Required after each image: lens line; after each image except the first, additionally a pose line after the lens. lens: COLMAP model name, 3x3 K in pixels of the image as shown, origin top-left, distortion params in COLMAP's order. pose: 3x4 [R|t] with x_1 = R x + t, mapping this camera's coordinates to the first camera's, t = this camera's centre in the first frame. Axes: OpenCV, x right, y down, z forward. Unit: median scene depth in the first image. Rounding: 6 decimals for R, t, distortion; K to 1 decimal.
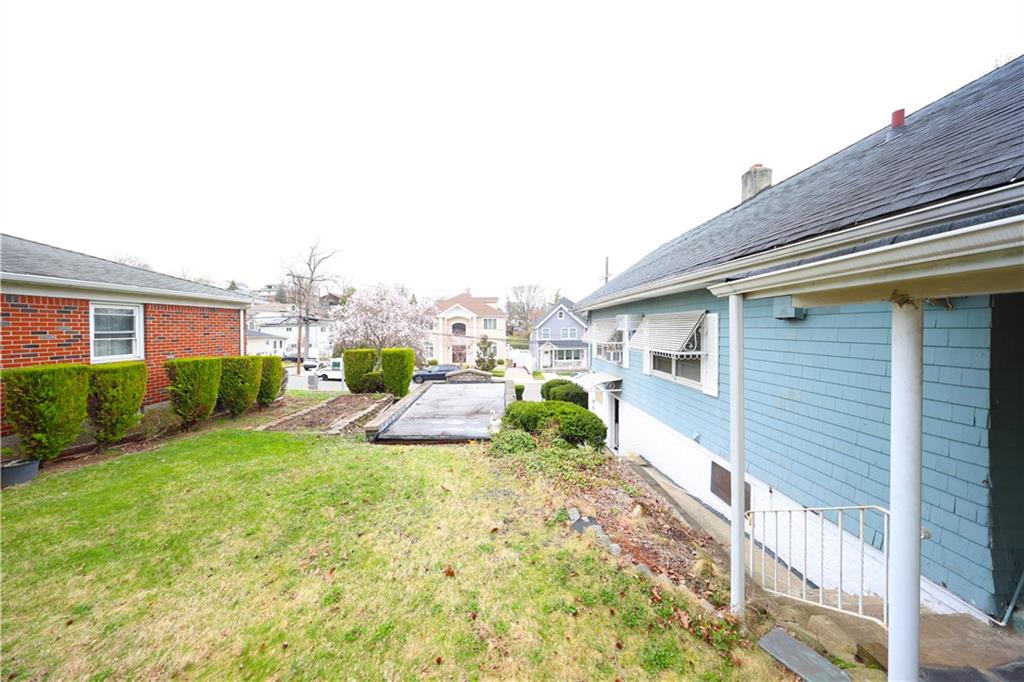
lens RADIAL K [[300.8, 0, 494.1], [0, 300.8, 326.0], [0, 0, 1]] dist [0.000822, 0.000050]
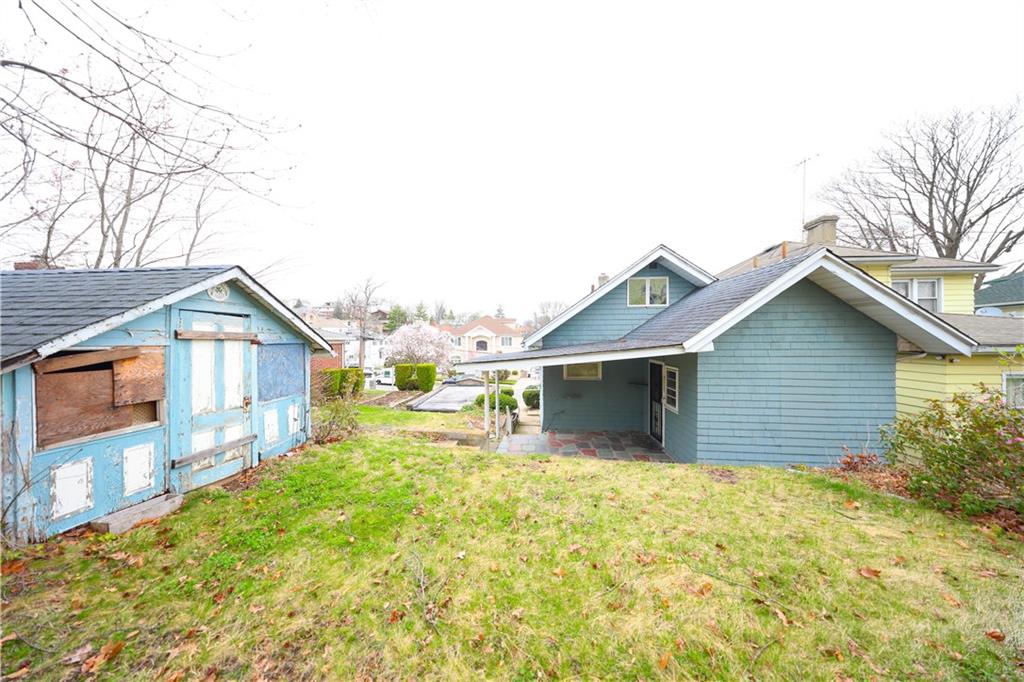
lens RADIAL K [[295.7, 0, 506.8], [0, 295.7, 338.9], [0, 0, 1]] dist [-0.003136, 0.000096]
pose [[0.996211, 0.003829, -0.086884, 0.140469], [-0.003165, 0.999965, 0.007775, -0.041955], [0.086910, -0.007471, 0.996188, -0.309406]]
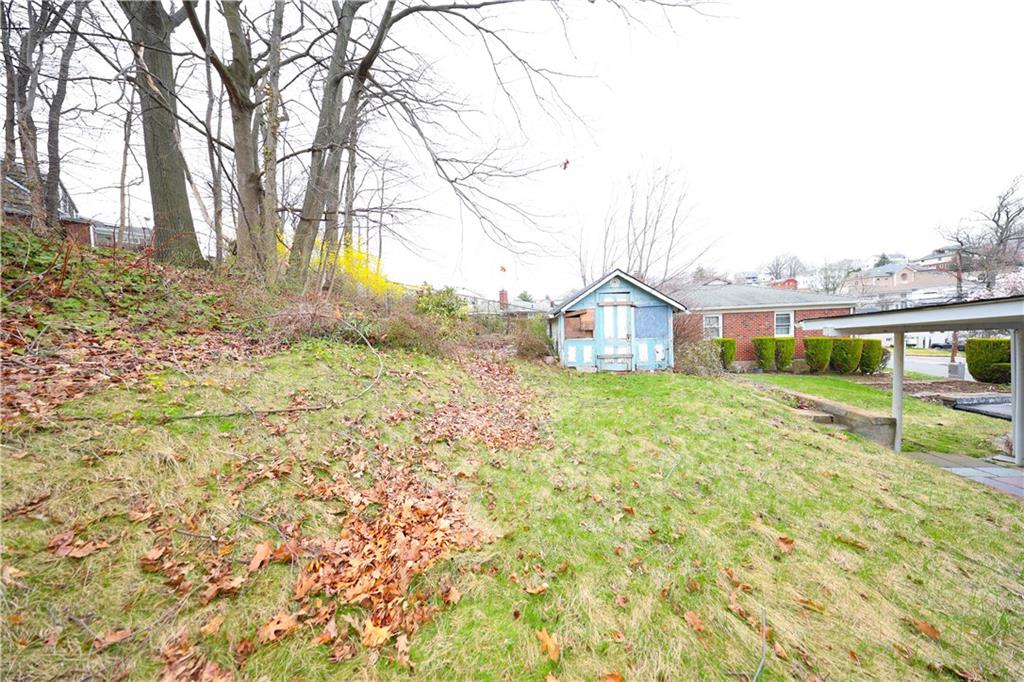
lens RADIAL K [[295.7, 0, 511.0], [0, 295.7, 341.5], [0, 0, 1]] dist [-0.003136, 0.000096]
pose [[-0.048528, 0.069476, -0.996403, 0.308879], [0.047785, 0.996597, 0.067162, -0.027878], [0.997678, -0.044354, -0.051682, -0.270909]]
